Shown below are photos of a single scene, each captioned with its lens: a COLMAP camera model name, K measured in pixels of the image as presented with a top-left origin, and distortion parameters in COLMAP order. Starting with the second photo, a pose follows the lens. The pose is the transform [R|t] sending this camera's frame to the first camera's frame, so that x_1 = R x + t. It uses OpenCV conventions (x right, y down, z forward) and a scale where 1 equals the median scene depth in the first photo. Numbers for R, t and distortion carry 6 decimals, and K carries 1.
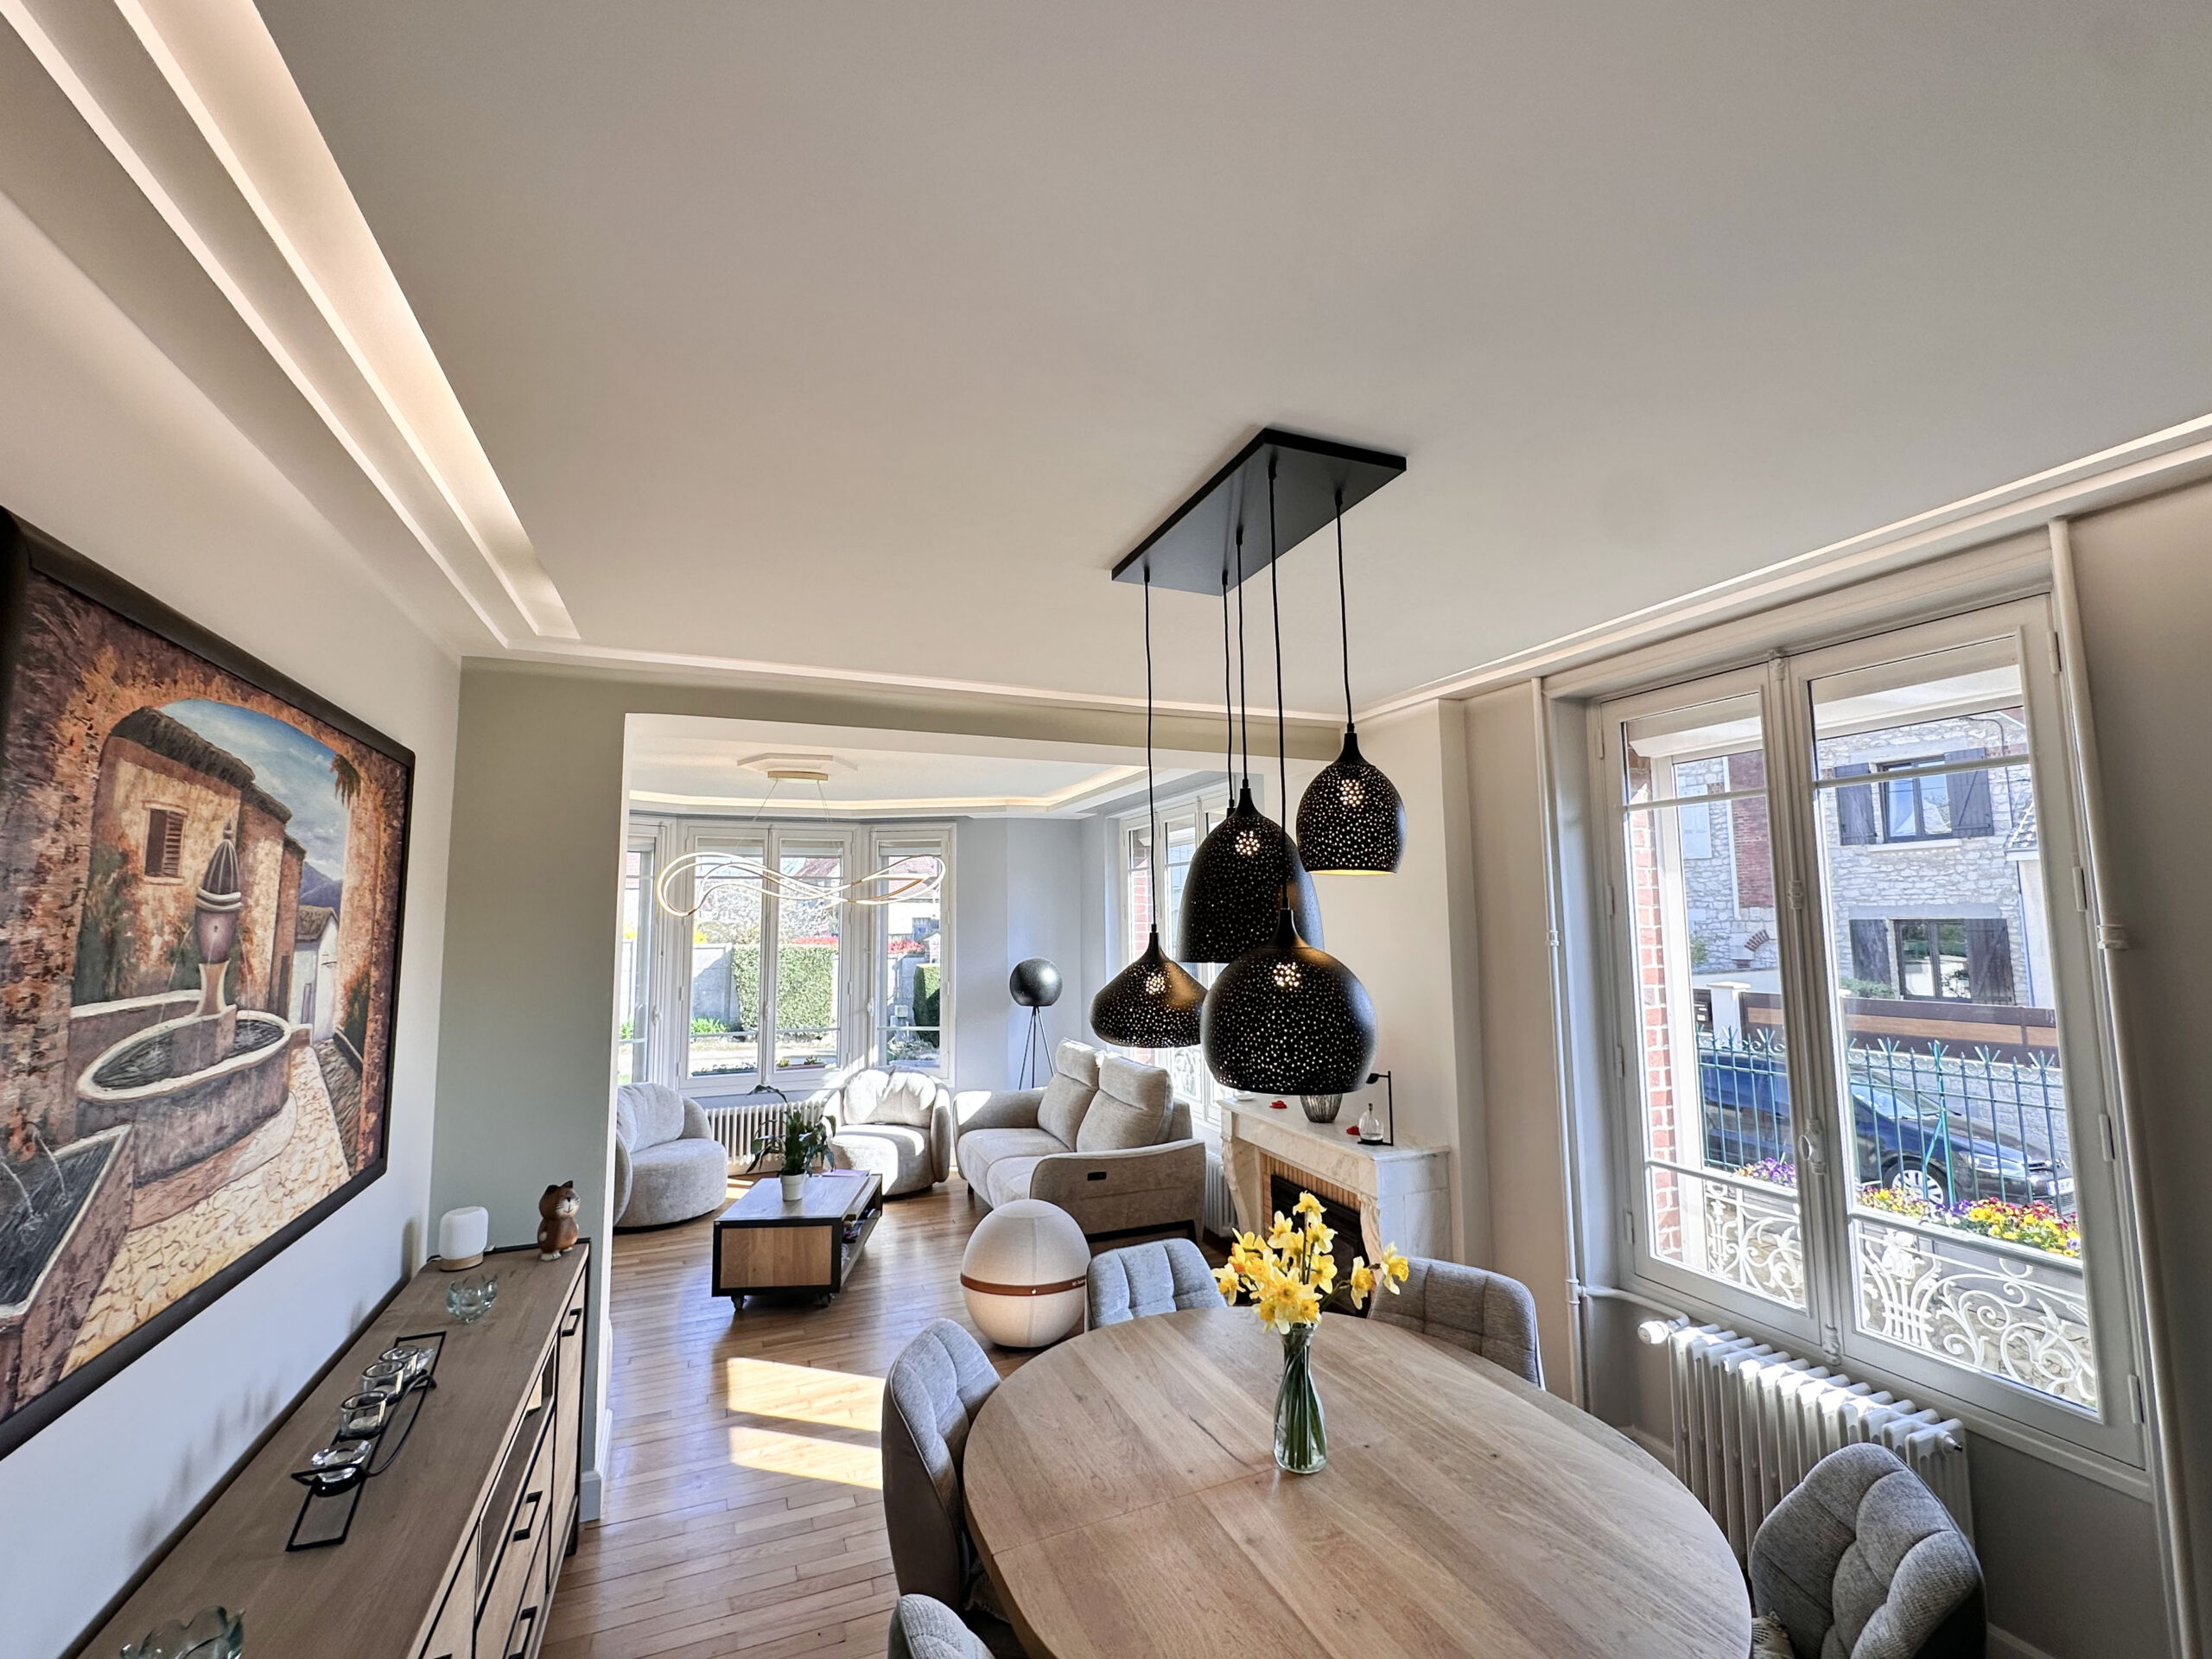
lens RADIAL K [[973.8, 0, 1110.1], [0, 973.8, 820.7], [0, 0, 1]] dist [0.020178, 0.000059]
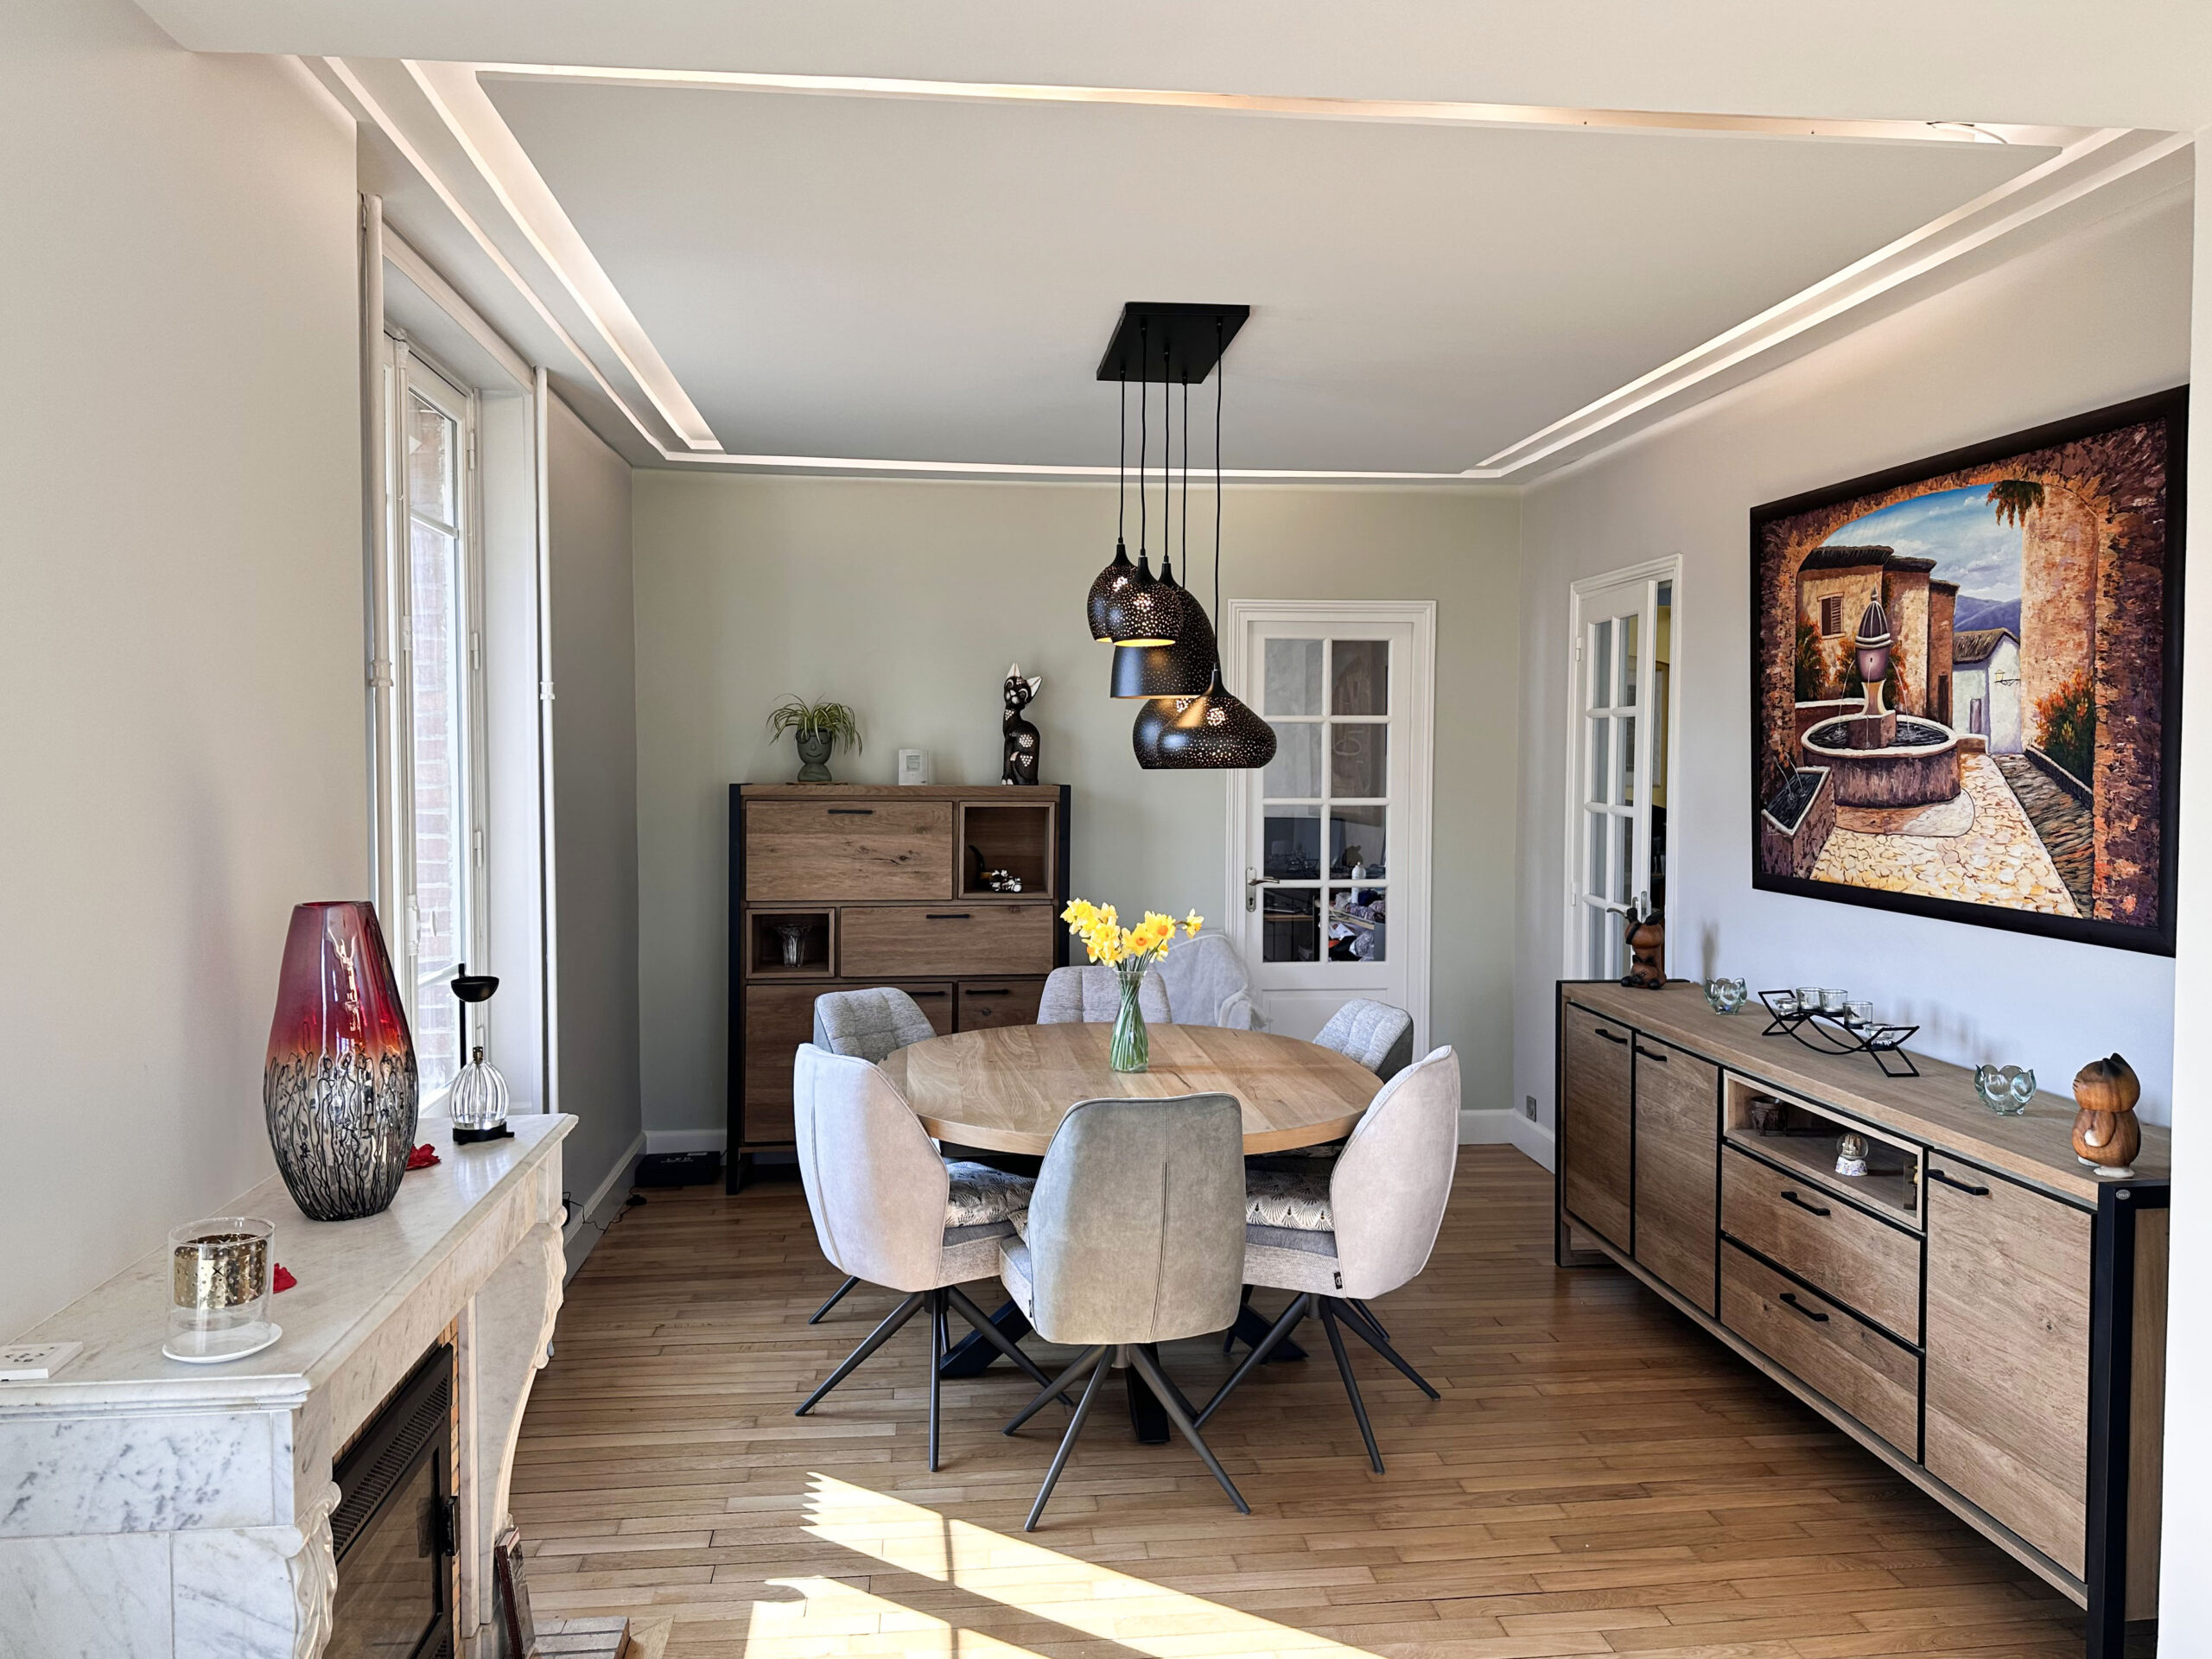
lens RADIAL K [[1581.7, 0, 1124.6], [0, 1581.7, 812.1], [0, 0, 1]] dist [0.064019, -0.061392]
pose [[-0.964309, -0.003432, 0.264758, -0.402730], [-0.019818, 0.998047, -0.059246, 0.474710], [-0.264038, -0.062378, -0.962493, 3.389574]]
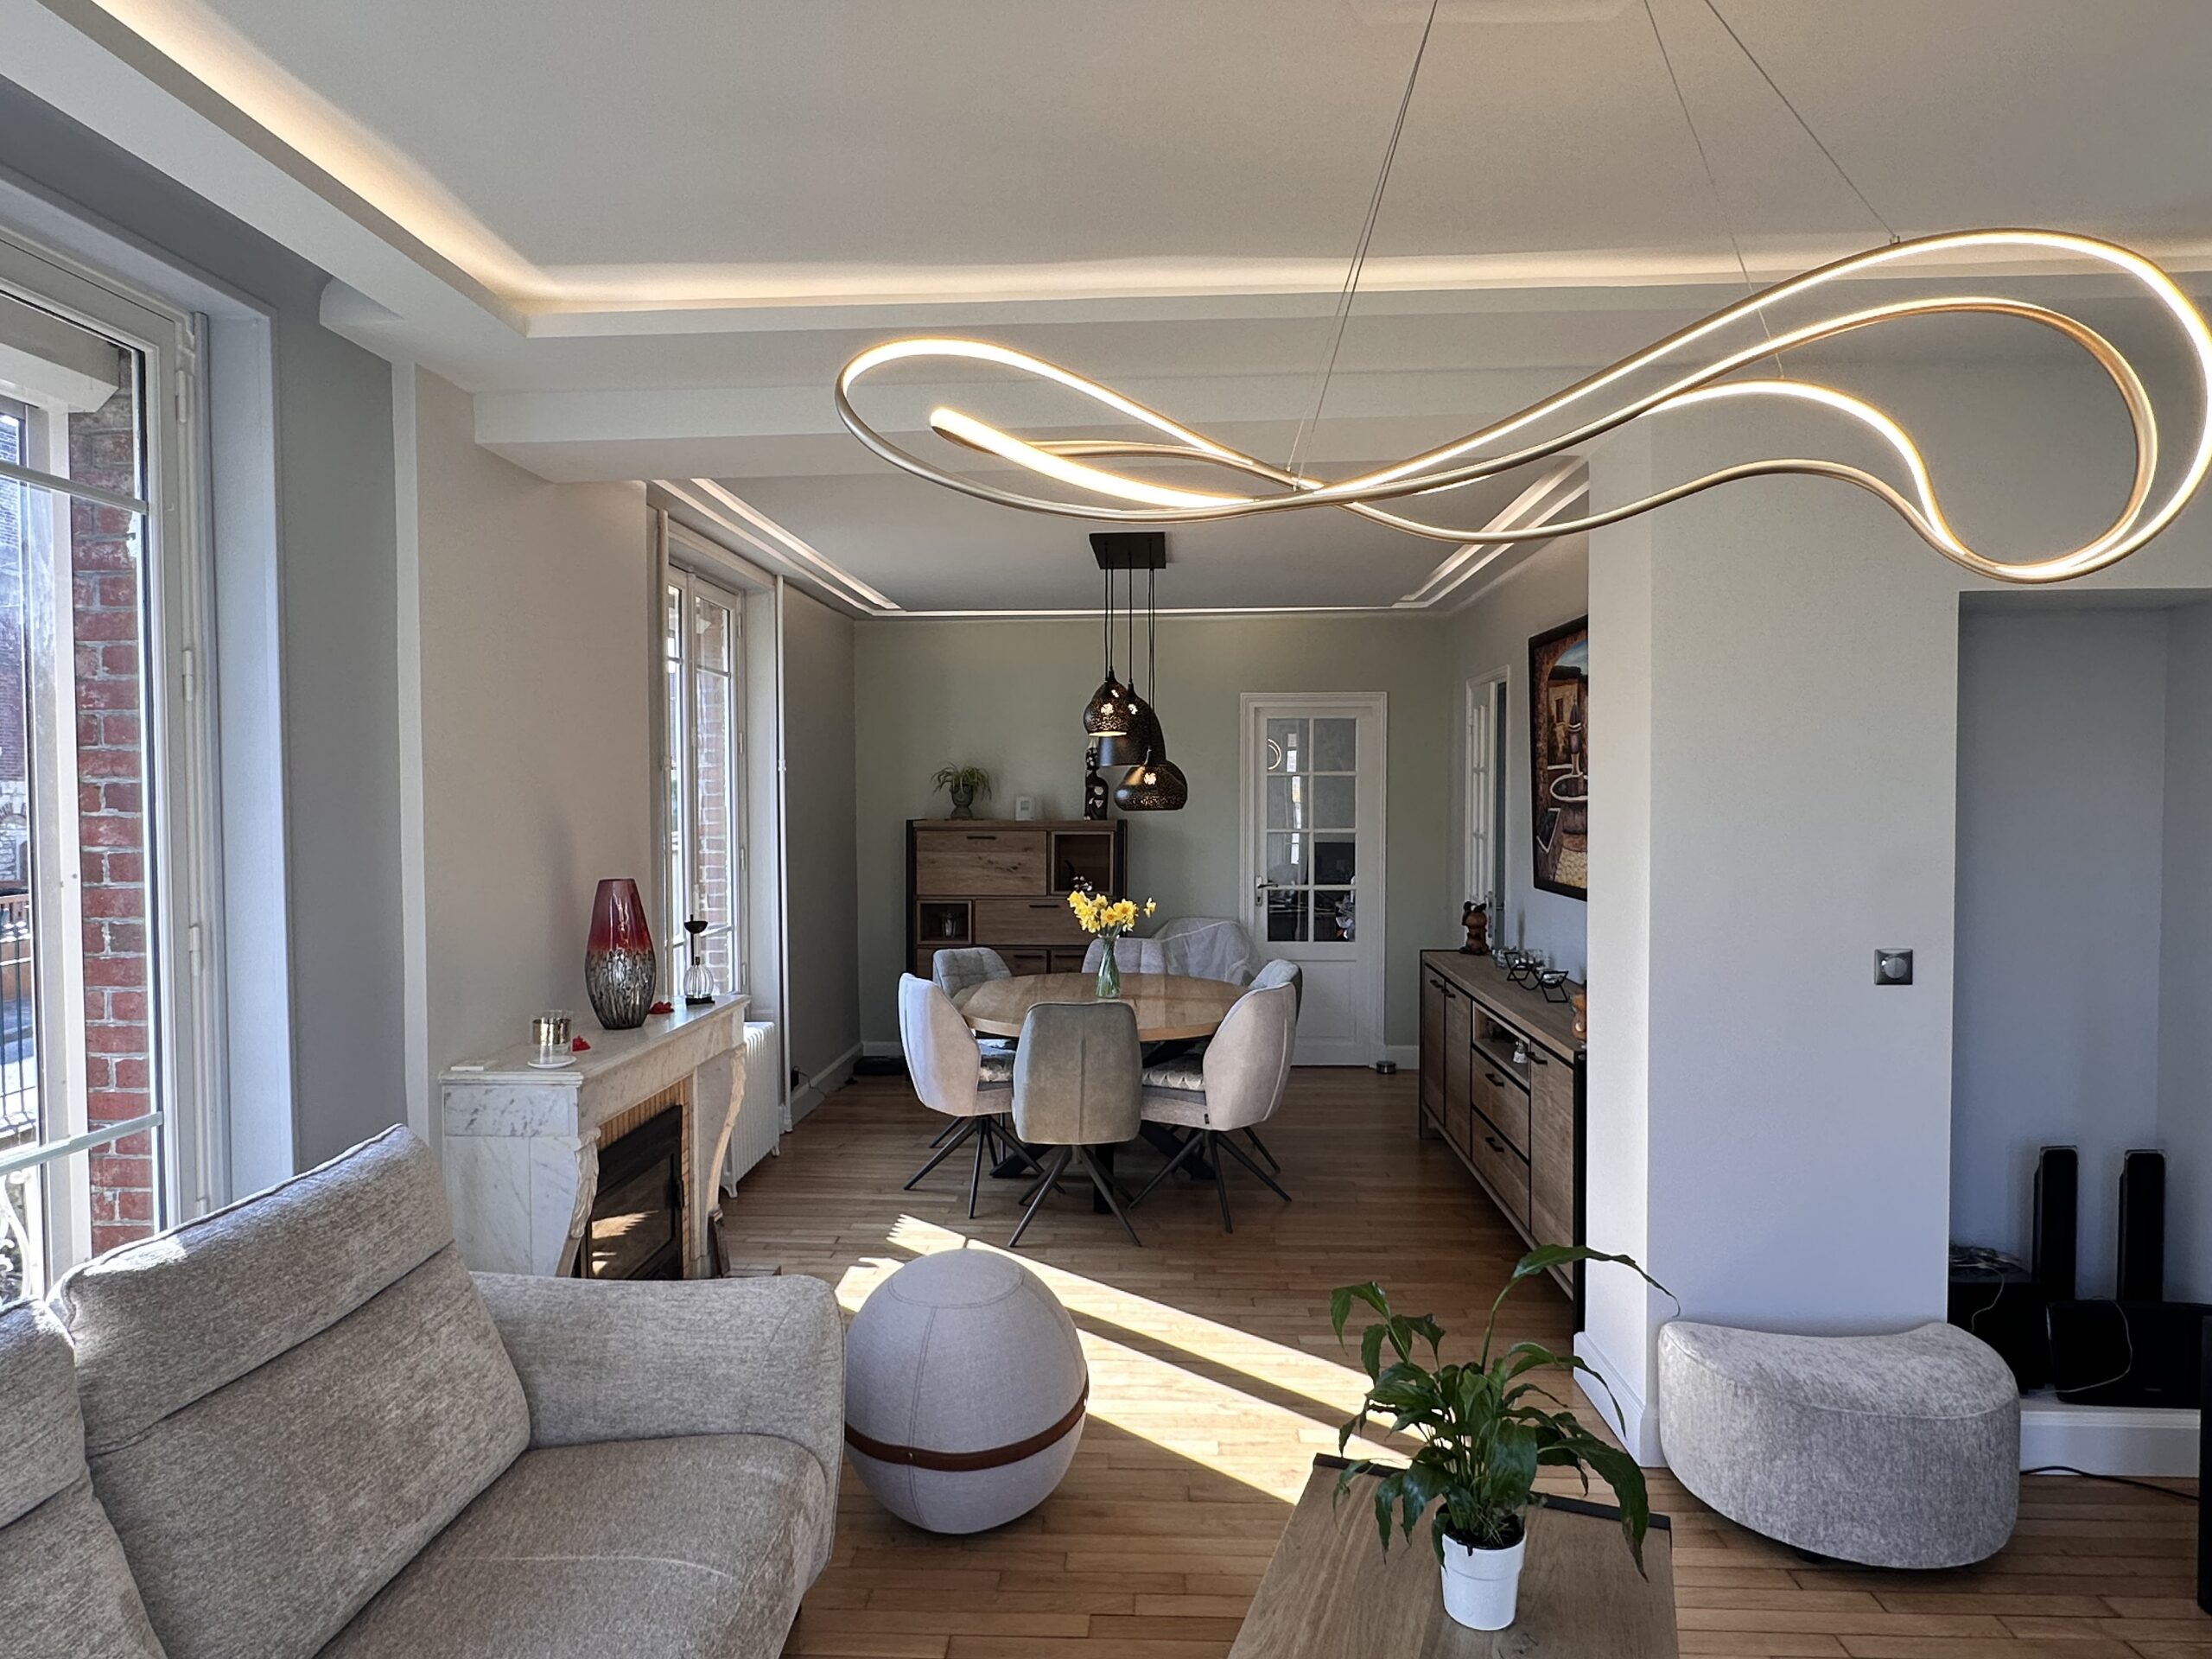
lens RADIAL K [[1249.2, 0, 1108.1], [0, 1249.2, 830.7], [0, 0, 1]] dist [-0.002567, 0.002644]
pose [[-0.906435, -0.000835, 0.422344, -1.060801], [-0.029713, 0.997646, -0.061797, 0.505053], [-0.421298, -0.068564, -0.904327, 3.853698]]
